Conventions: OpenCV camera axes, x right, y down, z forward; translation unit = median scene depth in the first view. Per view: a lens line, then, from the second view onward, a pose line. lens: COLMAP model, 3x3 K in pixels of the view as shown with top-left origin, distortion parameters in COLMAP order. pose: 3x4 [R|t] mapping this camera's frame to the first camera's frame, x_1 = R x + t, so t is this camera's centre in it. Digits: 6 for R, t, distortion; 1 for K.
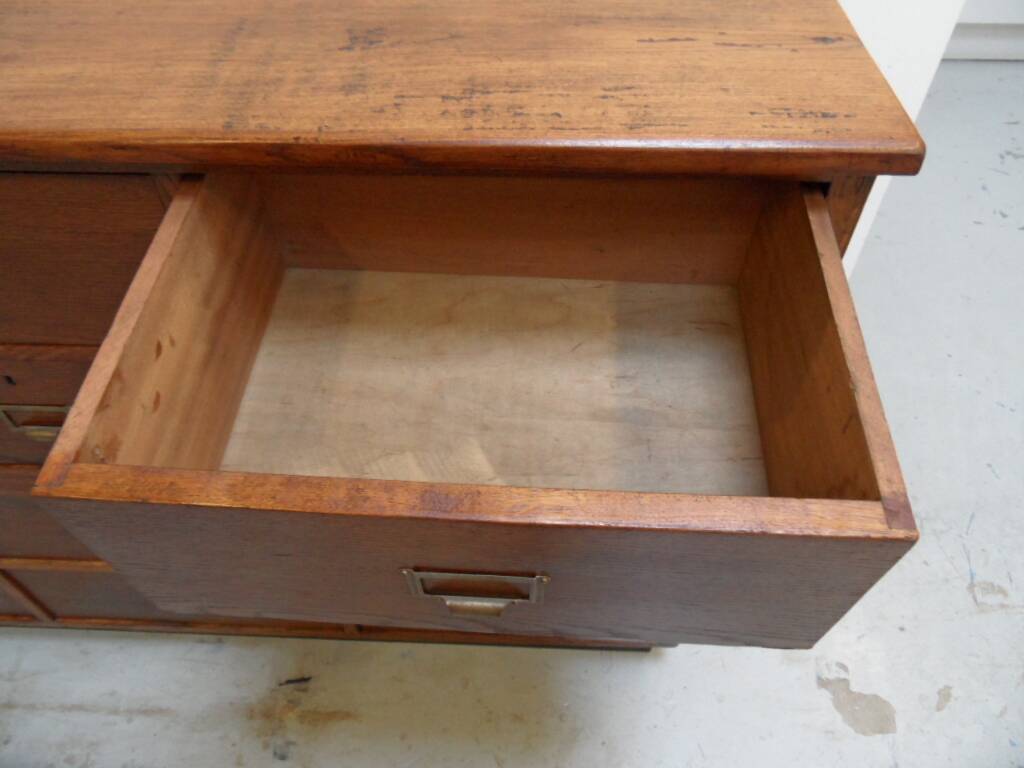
lens RADIAL K [[750.7, 0, 515.0], [0, 750.7, 375.5], [0, 0, 1]] dist [-0.033059, 0.017587]
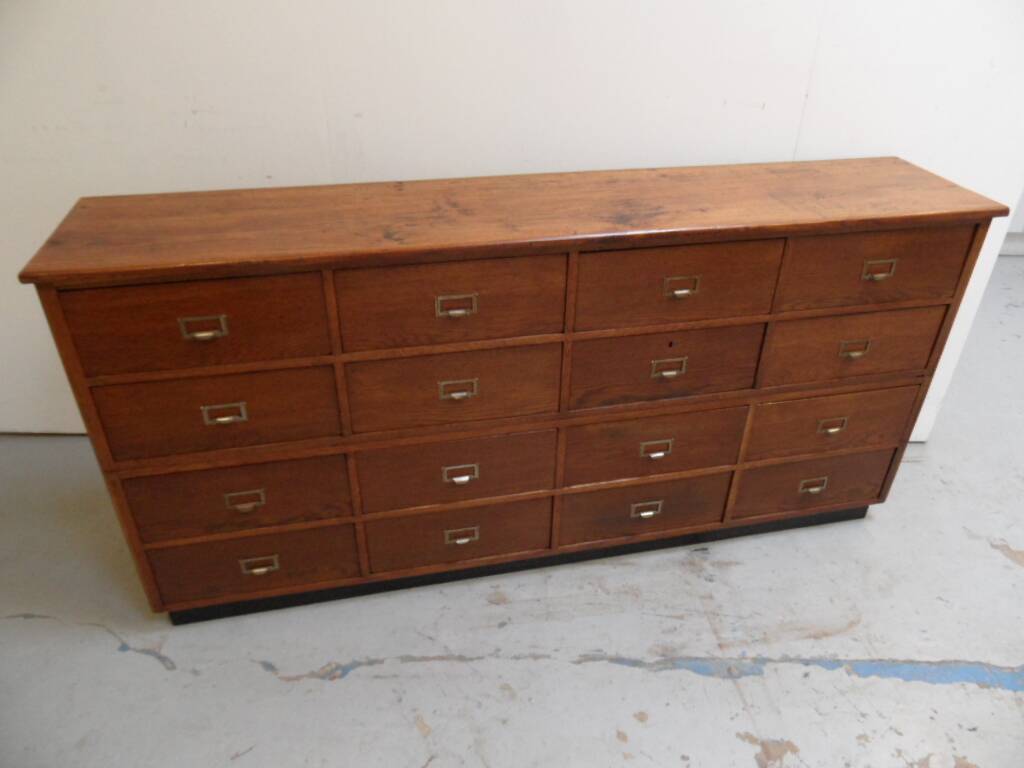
lens RADIAL K [[750.7, 0, 517.8], [0, 750.7, 382.5], [0, 0, 1]] dist [-0.033059, 0.017587]
pose [[0.968312, -0.119482, 0.219307, -2.216819], [0.174425, 0.952019, -0.251469, 0.826002], [-0.178738, 0.281753, 0.942692, -1.426246]]
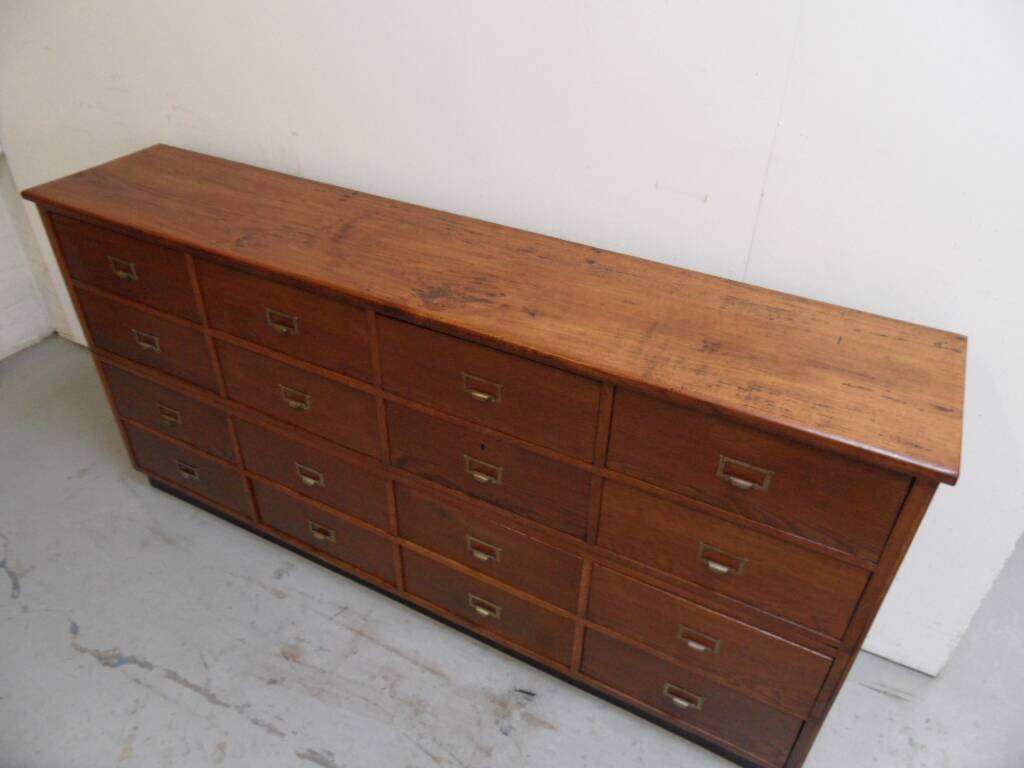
lens RADIAL K [[750.7, 0, 512.4], [0, 750.7, 385.5], [0, 0, 1]] dist [-0.033059, 0.017587]
pose [[0.898548, 0.272157, -0.344301, 0.061554], [-0.342146, 0.925720, -0.161179, 0.204314], [0.274860, 0.262628, 0.924921, -1.199247]]
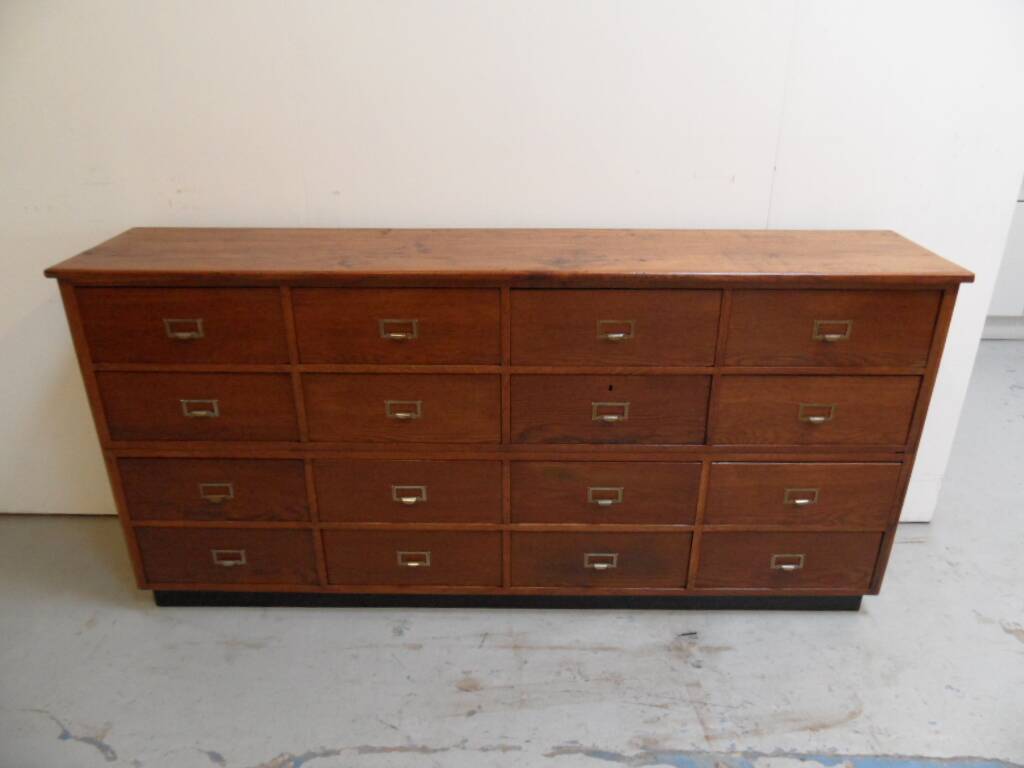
lens RADIAL K [[750.7, 0, 516.0], [0, 750.7, 378.5], [0, 0, 1]] dist [-0.033059, 0.017587]
pose [[0.999797, -0.007287, 0.018811, -1.368574], [0.014336, 0.912672, -0.408441, 1.267588], [-0.014192, 0.408627, 0.912591, -1.584600]]
